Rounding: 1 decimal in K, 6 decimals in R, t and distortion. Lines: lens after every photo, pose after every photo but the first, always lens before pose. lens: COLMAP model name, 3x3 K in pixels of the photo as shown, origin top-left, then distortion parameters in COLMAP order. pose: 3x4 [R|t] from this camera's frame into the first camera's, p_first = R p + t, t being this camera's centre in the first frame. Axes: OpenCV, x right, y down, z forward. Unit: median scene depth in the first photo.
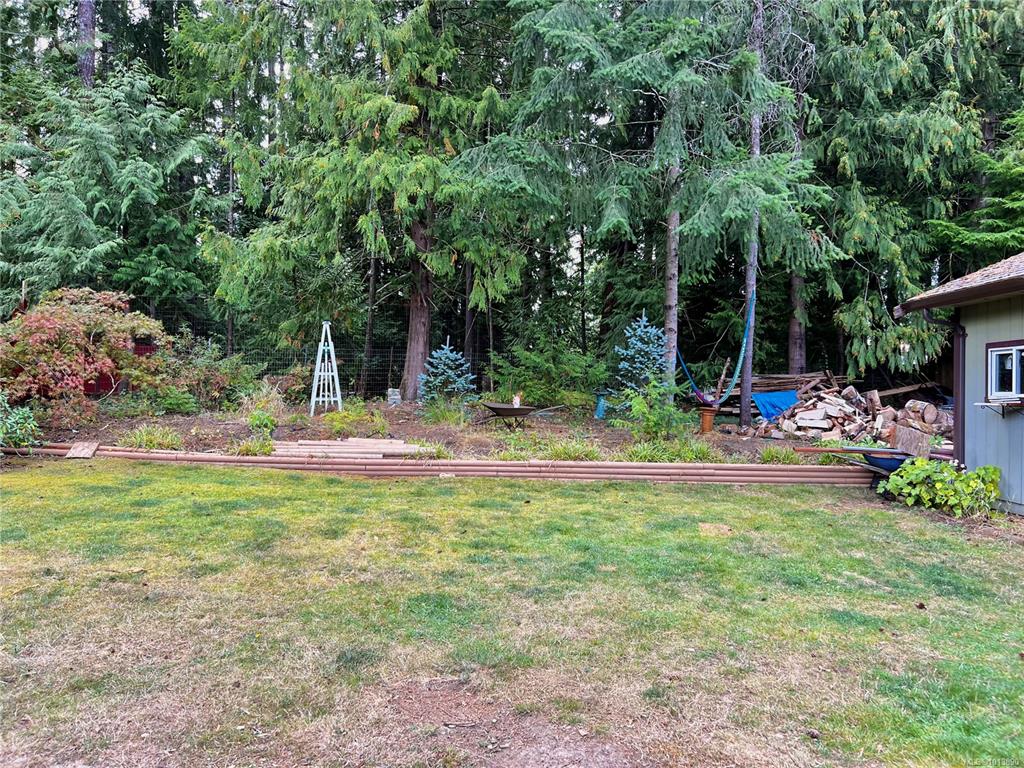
lens RADIAL K [[781.7, 0, 512.0], [0, 781.7, 384.0], [0, 0, 1]] dist [0.070234, -0.073559]
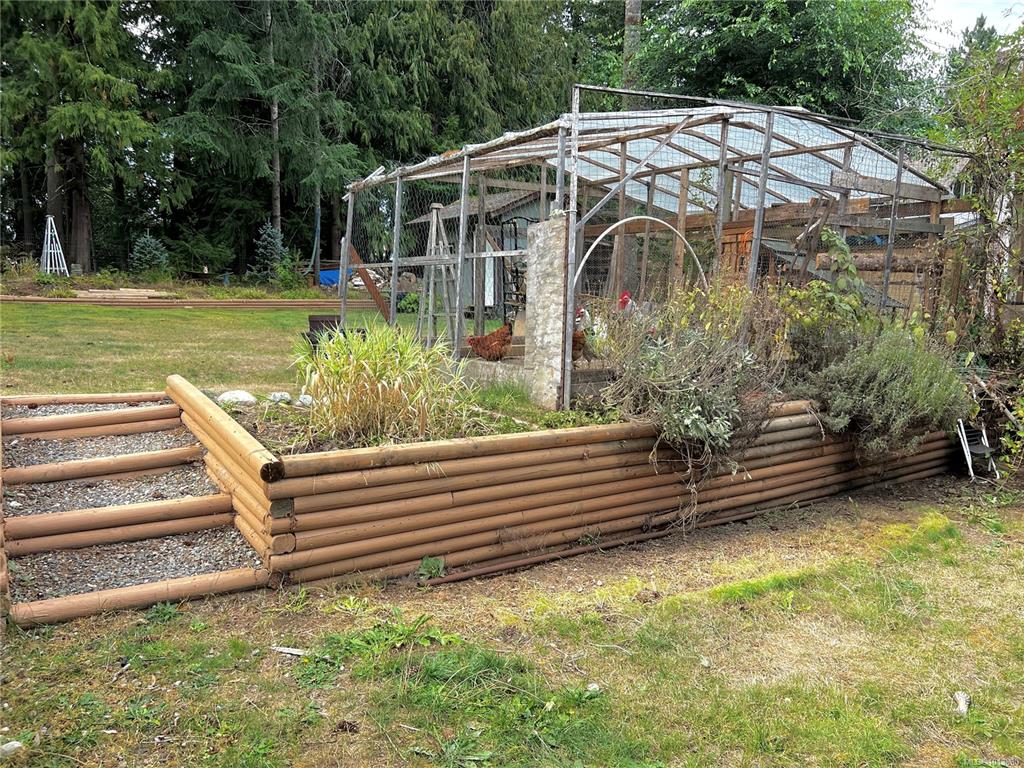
lens RADIAL K [[781.7, 0, 512.0], [0, 781.7, 384.0], [0, 0, 1]] dist [0.070234, -0.073559]
pose [[0.806798, -0.077587, 0.585711, -0.464292], [-0.000341, 0.991279, 0.131781, 0.040108], [-0.590828, -0.106520, 0.799735, -0.785759]]
